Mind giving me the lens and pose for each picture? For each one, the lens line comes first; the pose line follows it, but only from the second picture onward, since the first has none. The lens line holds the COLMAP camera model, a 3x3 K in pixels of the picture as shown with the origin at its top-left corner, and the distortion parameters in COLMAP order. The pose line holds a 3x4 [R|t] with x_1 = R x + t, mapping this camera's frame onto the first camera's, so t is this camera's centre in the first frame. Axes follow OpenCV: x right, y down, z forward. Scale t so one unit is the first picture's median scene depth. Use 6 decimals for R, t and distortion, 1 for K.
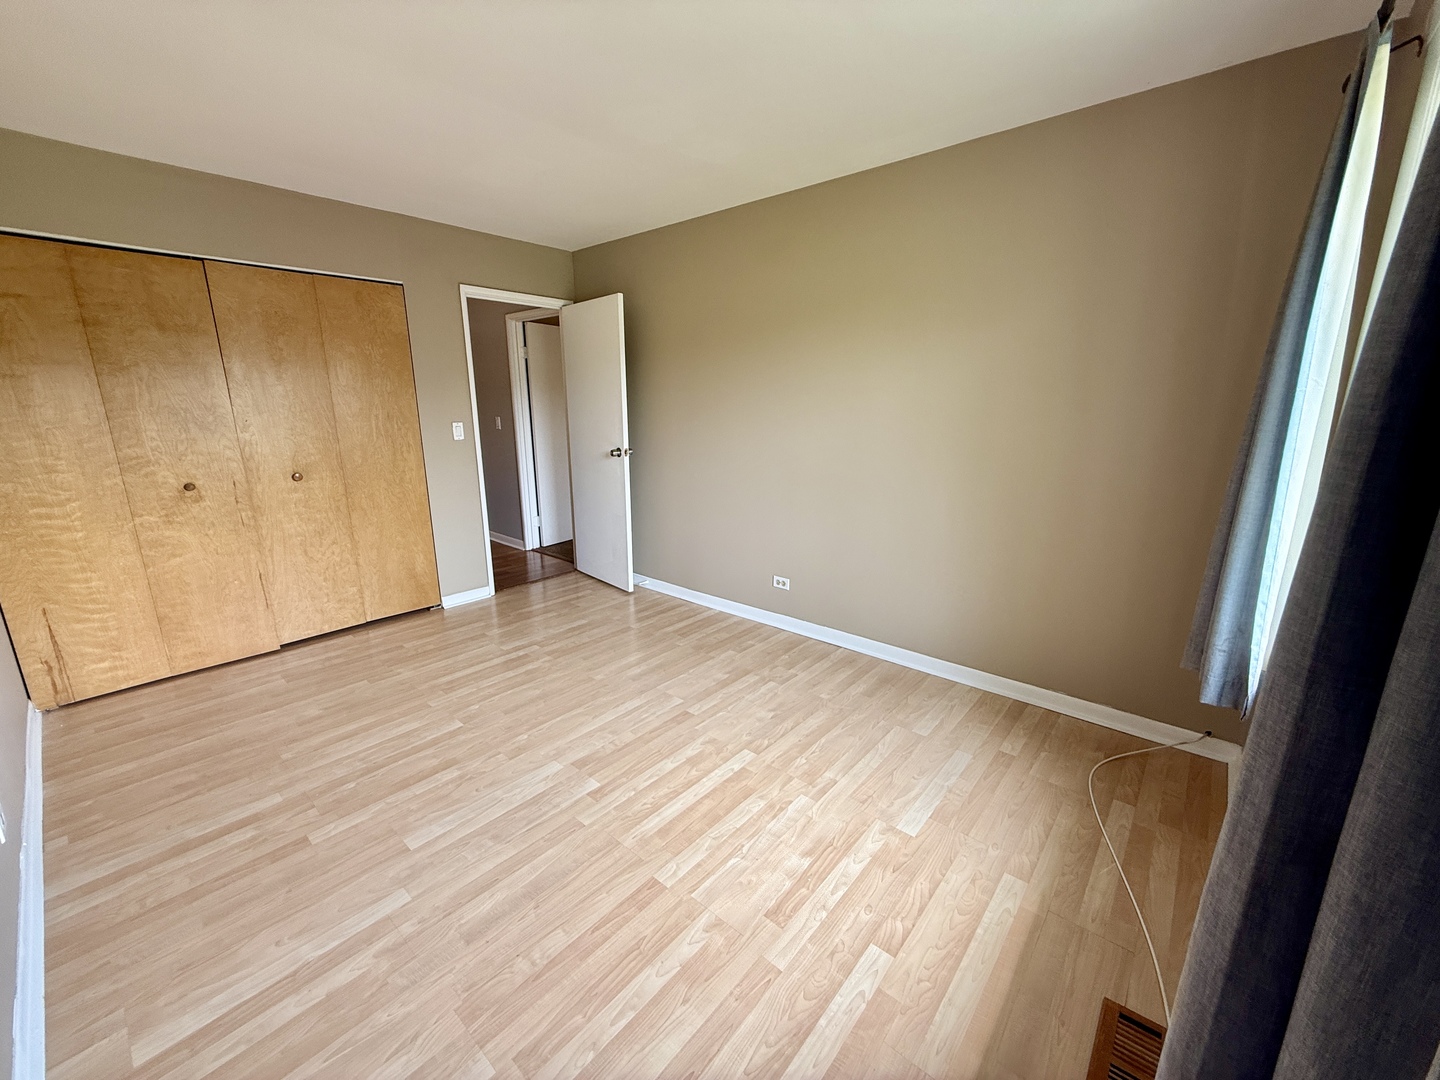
lens RADIAL K [[573.1, 0, 722.5], [0, 573.1, 535.9], [0, 0, 1]] dist [-0.000998, 0.000158]
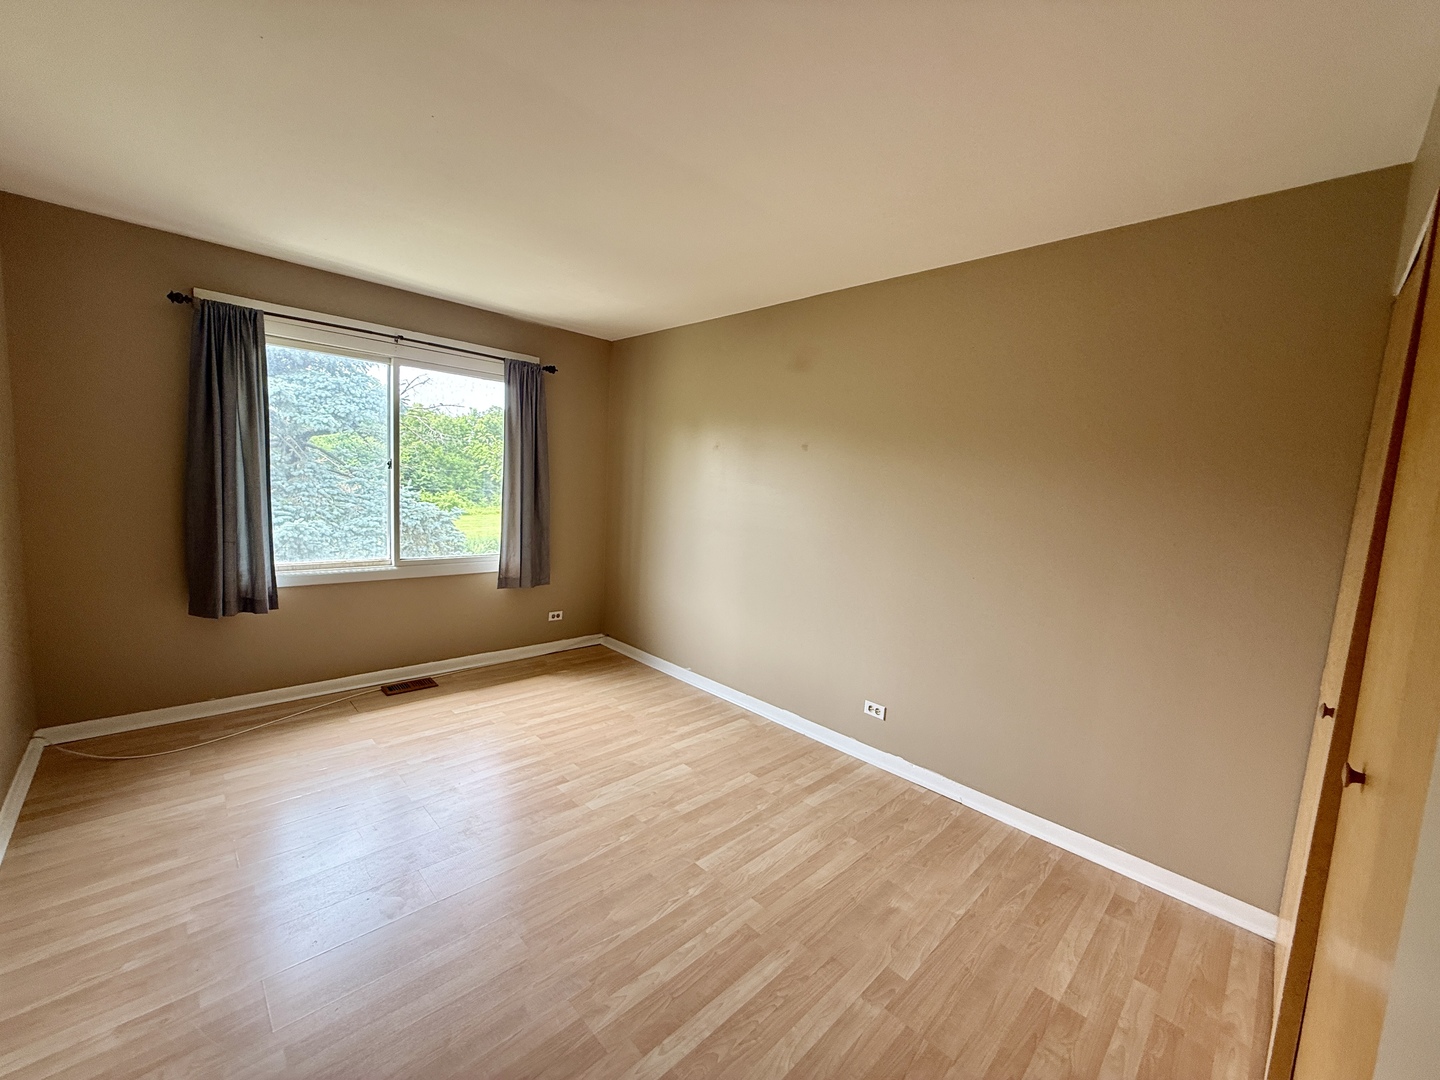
lens RADIAL K [[573.1, 0, 722.5], [0, 573.1, 535.9], [0, 0, 1]] dist [-0.000998, 0.000158]
pose [[-0.995020, -0.064848, 0.075690, -0.628785], [-0.036914, 0.945163, 0.324505, -0.487641], [-0.092583, 0.320095, -0.942851, 1.968609]]
